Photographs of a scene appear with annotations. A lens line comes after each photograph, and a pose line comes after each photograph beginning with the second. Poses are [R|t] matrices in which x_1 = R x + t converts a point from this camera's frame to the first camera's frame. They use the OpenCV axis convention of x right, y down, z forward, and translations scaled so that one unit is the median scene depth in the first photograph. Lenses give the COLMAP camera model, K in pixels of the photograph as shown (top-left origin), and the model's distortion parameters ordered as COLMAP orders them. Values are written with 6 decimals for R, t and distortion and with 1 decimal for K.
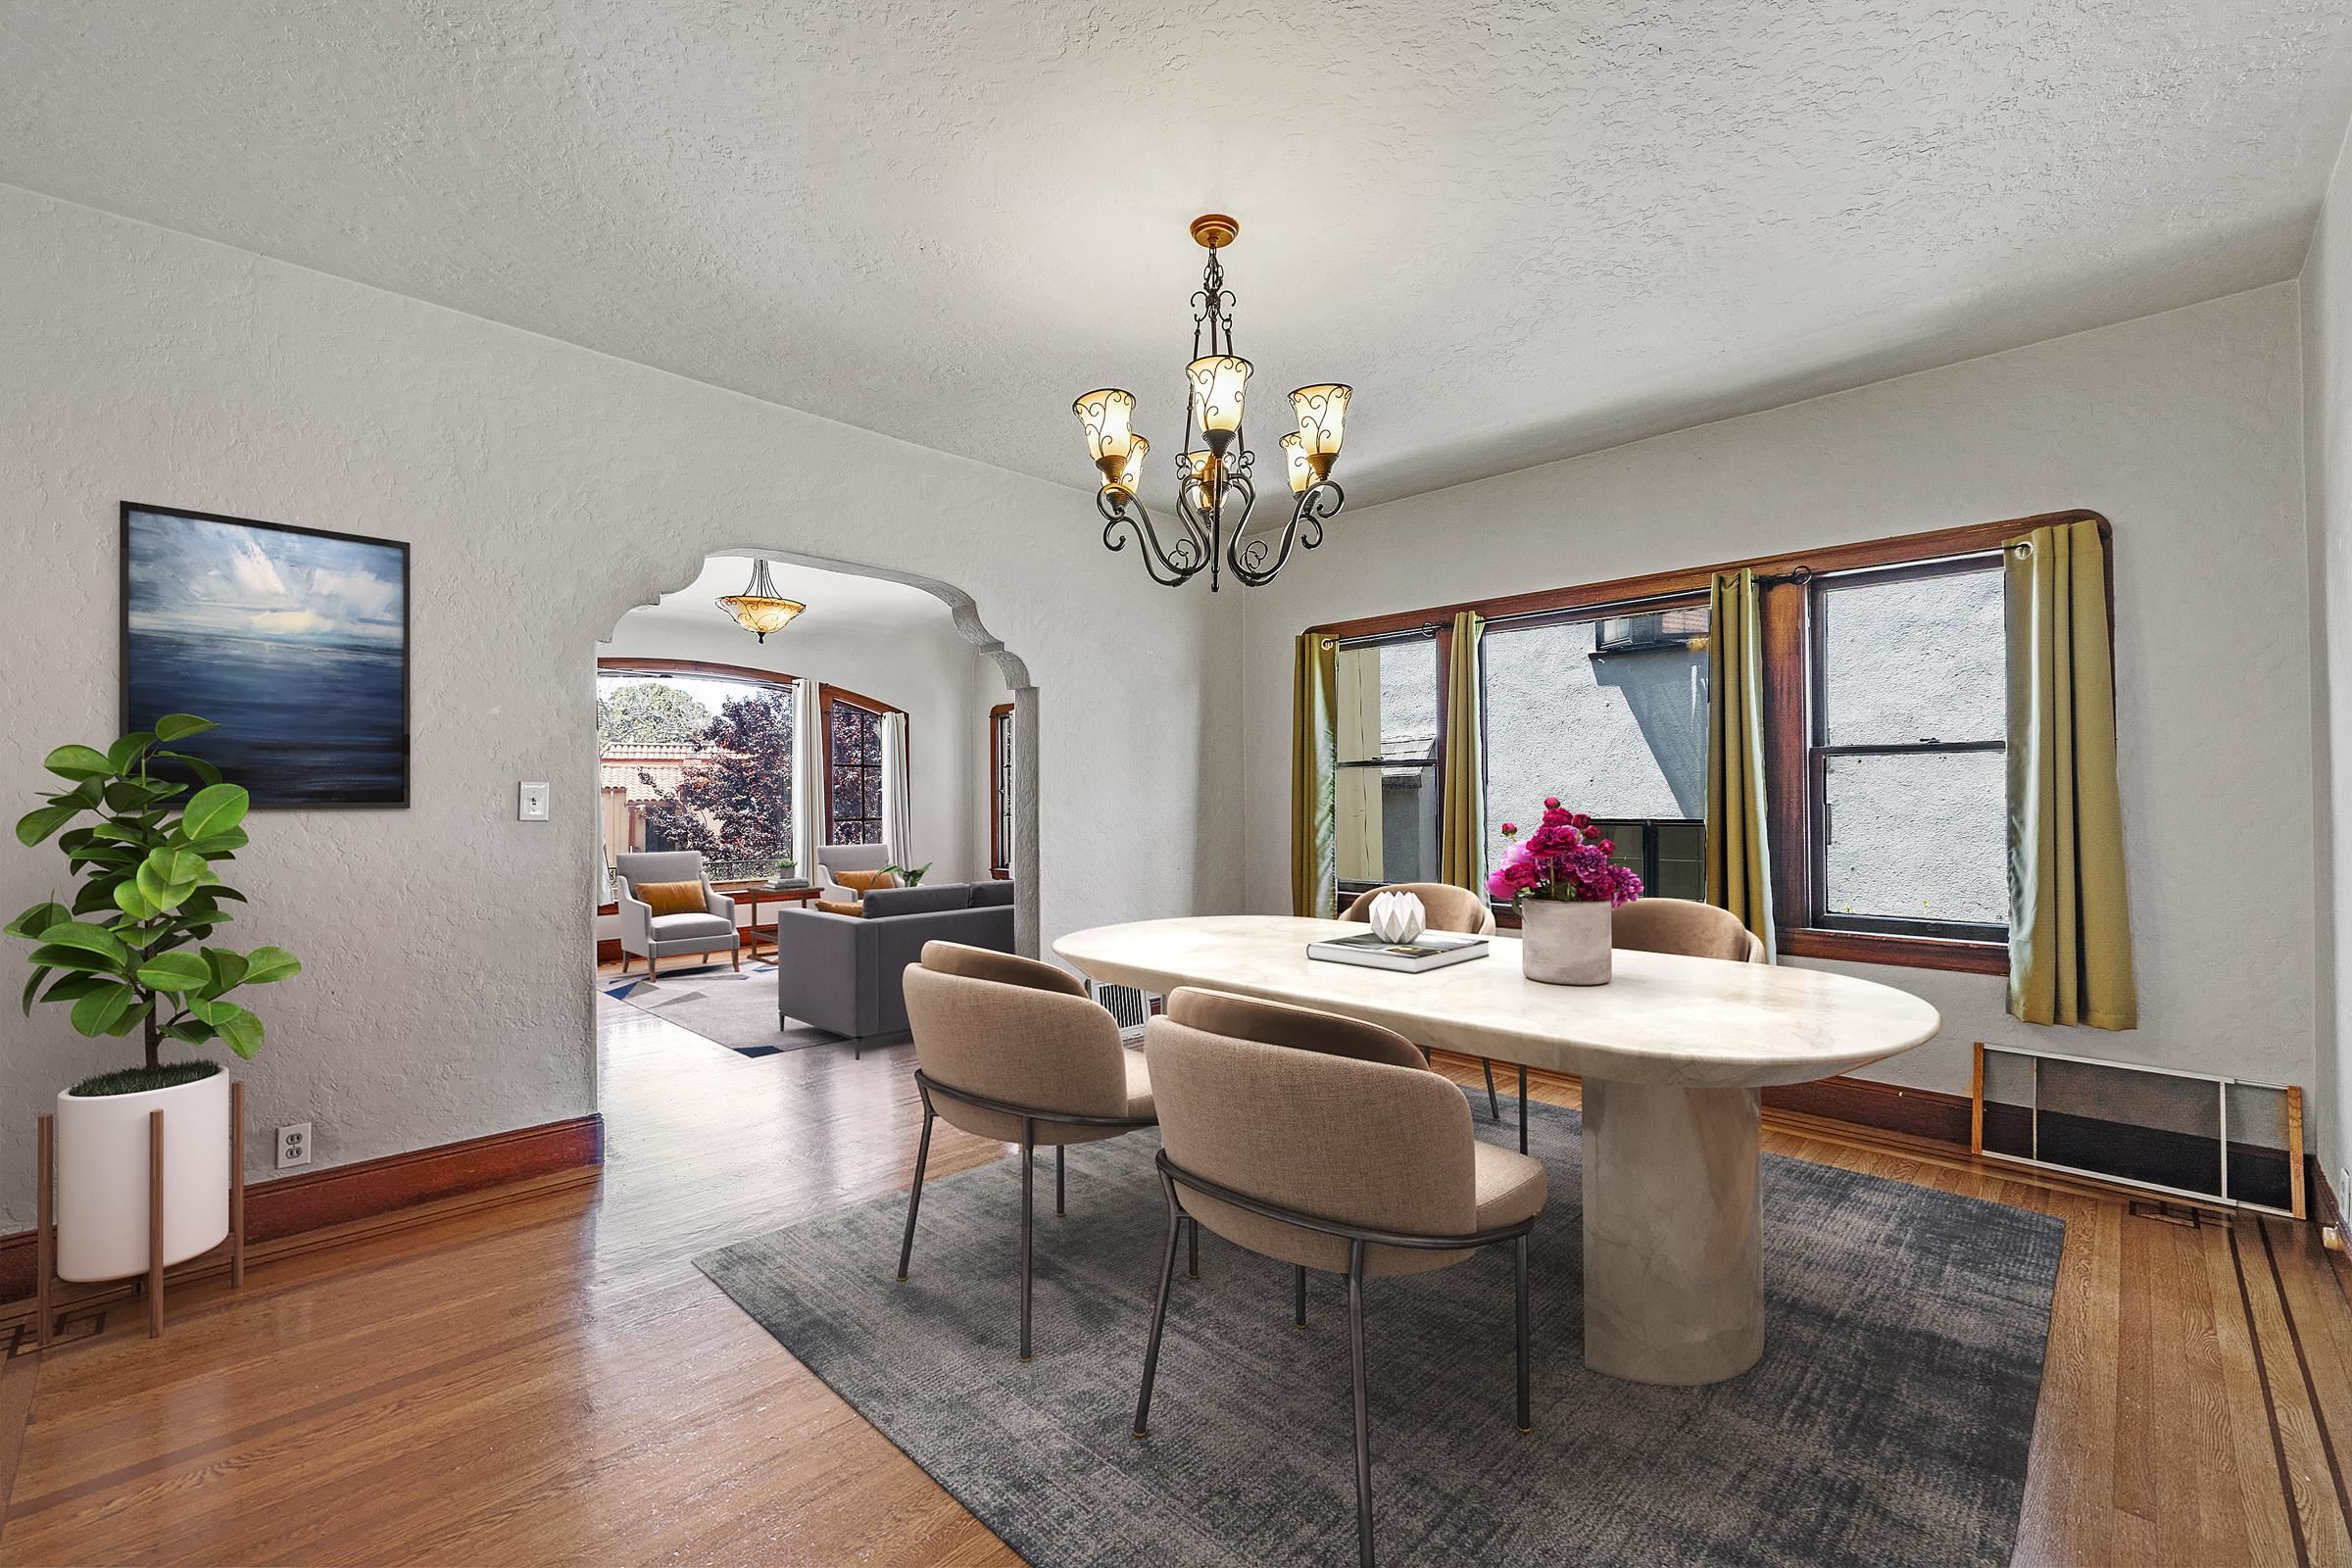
lens RADIAL K [[988.6, 0, 1167.5], [0, 988.6, 787.8], [0, 0, 1]] dist [-0.000084, -0.000001]
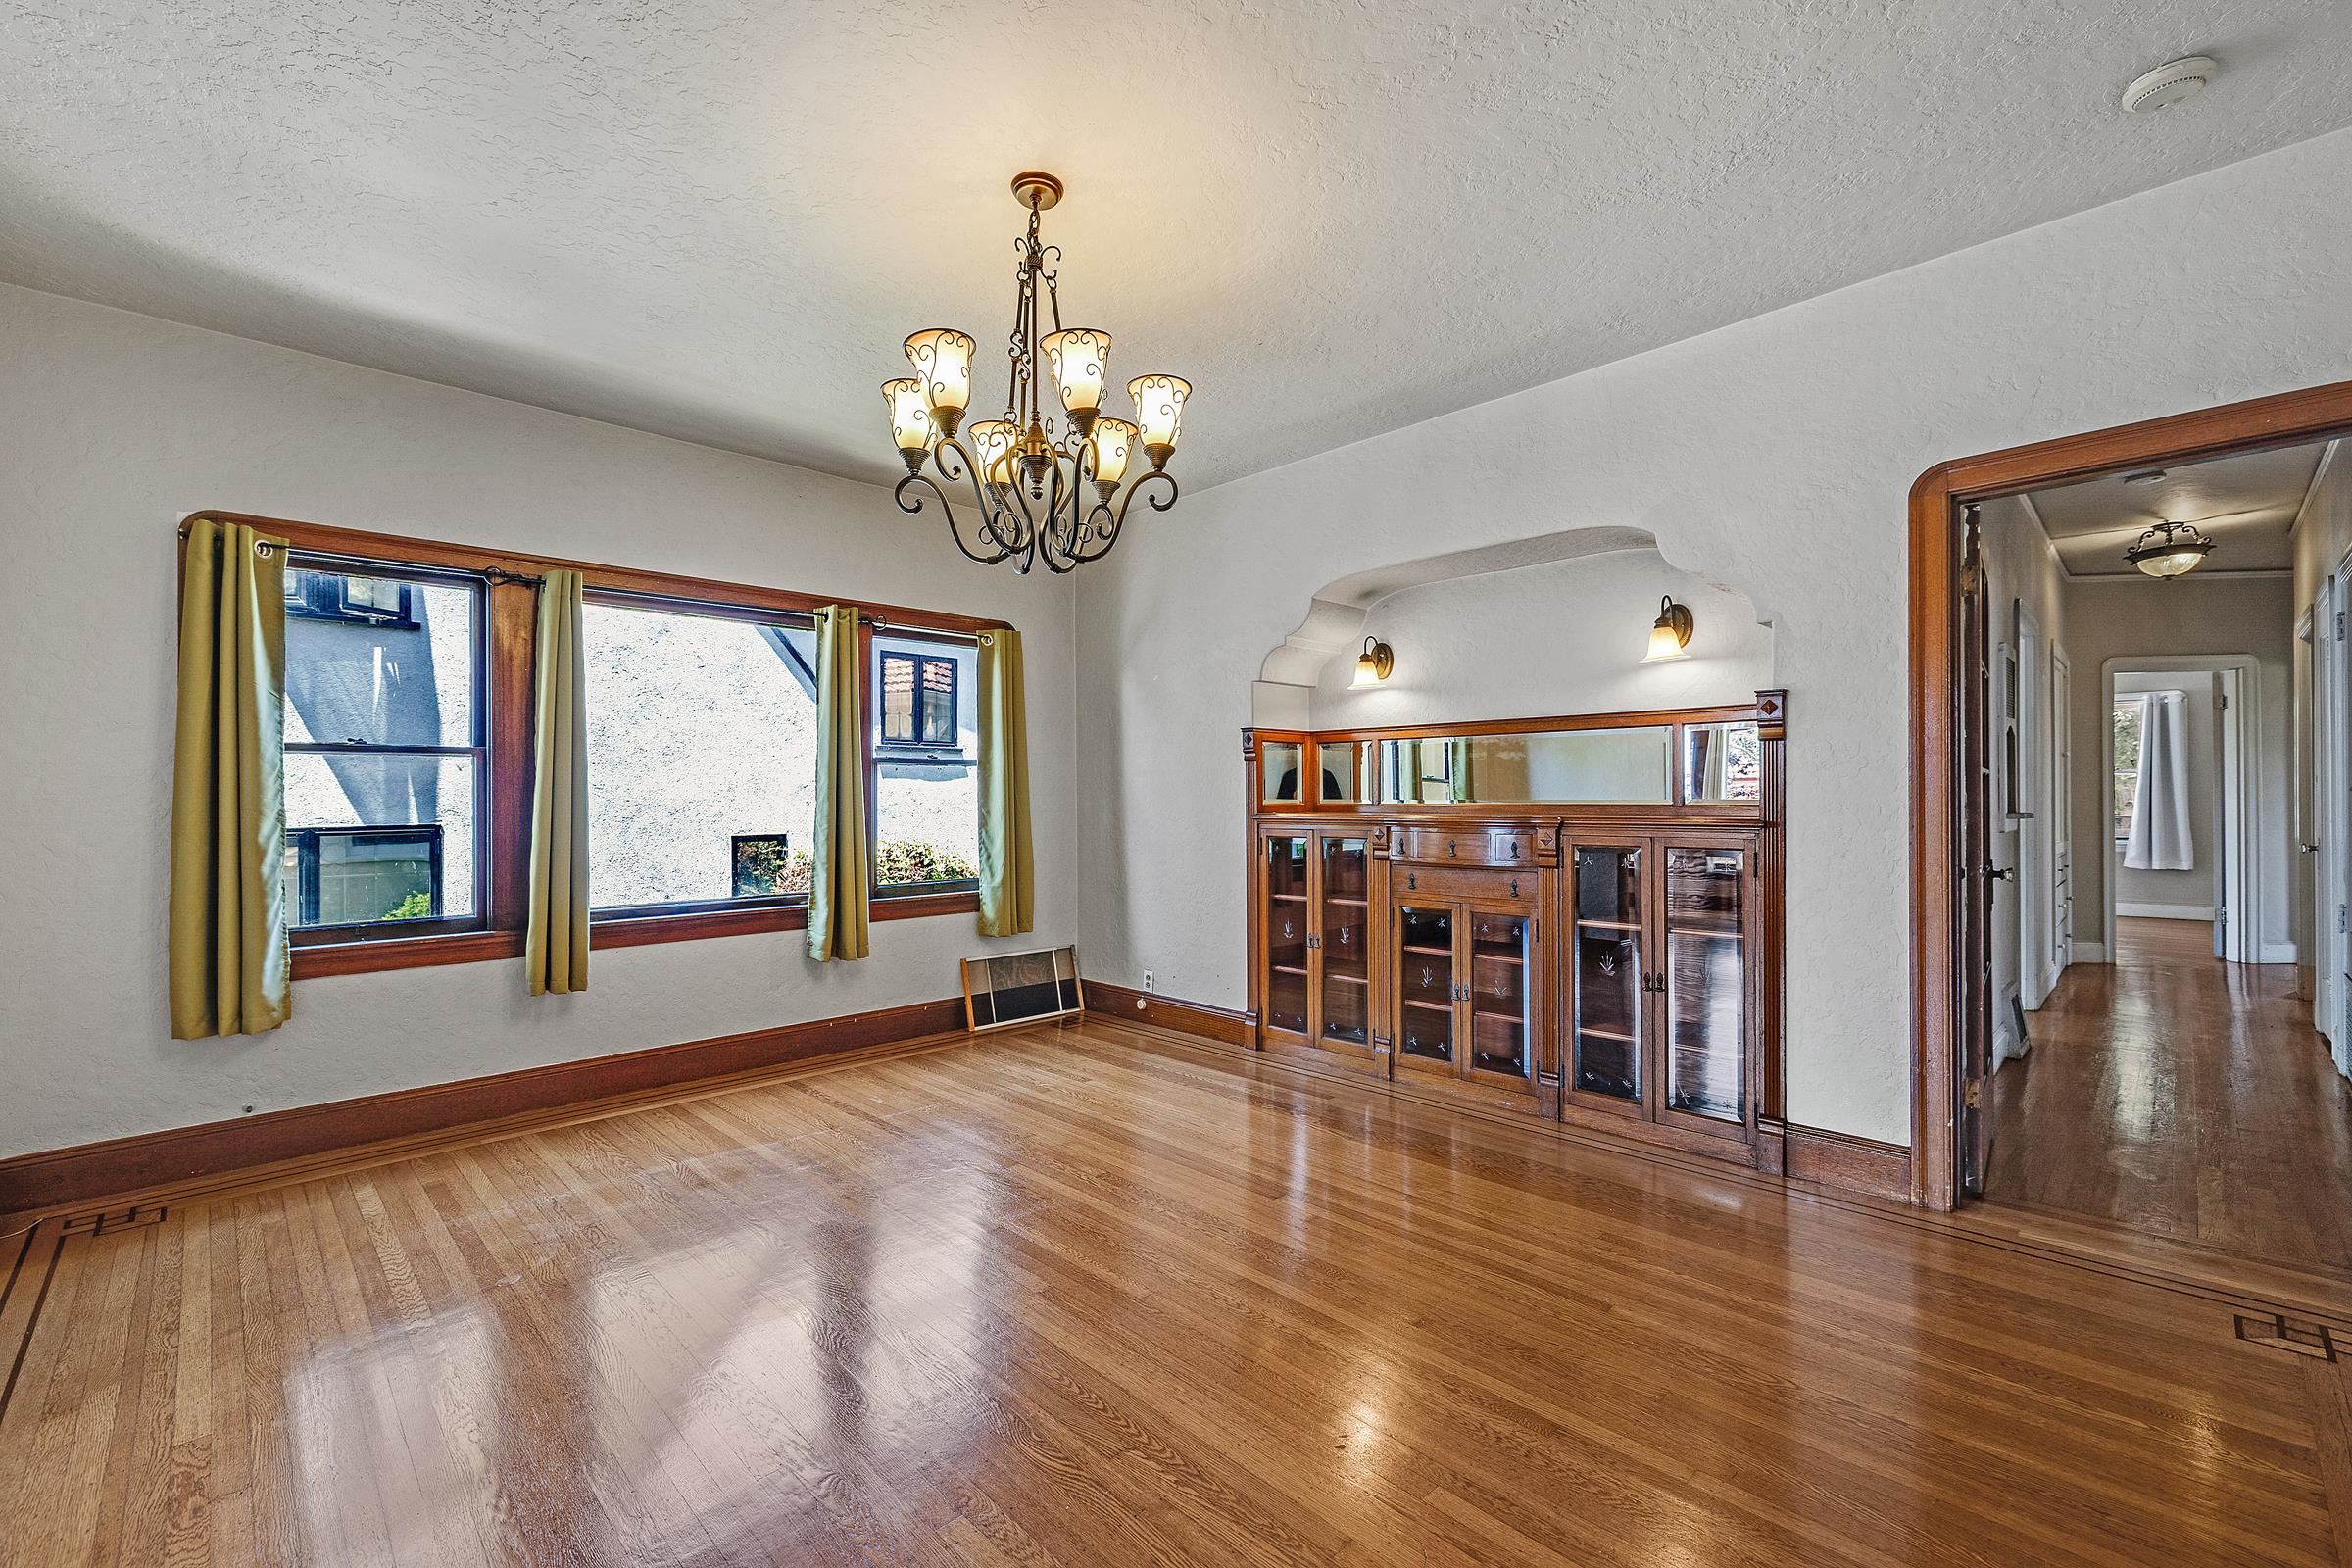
lens RADIAL K [[988.6, 0, 1167.5], [0, 988.6, 787.8], [0, 0, 1]] dist [-0.000084, -0.000001]
pose [[0.019522, 0.009900, 0.999760, -0.690954], [-0.003867, 0.999944, -0.009826, 0.010601], [-0.999802, -0.003674, 0.019559, 0.667034]]
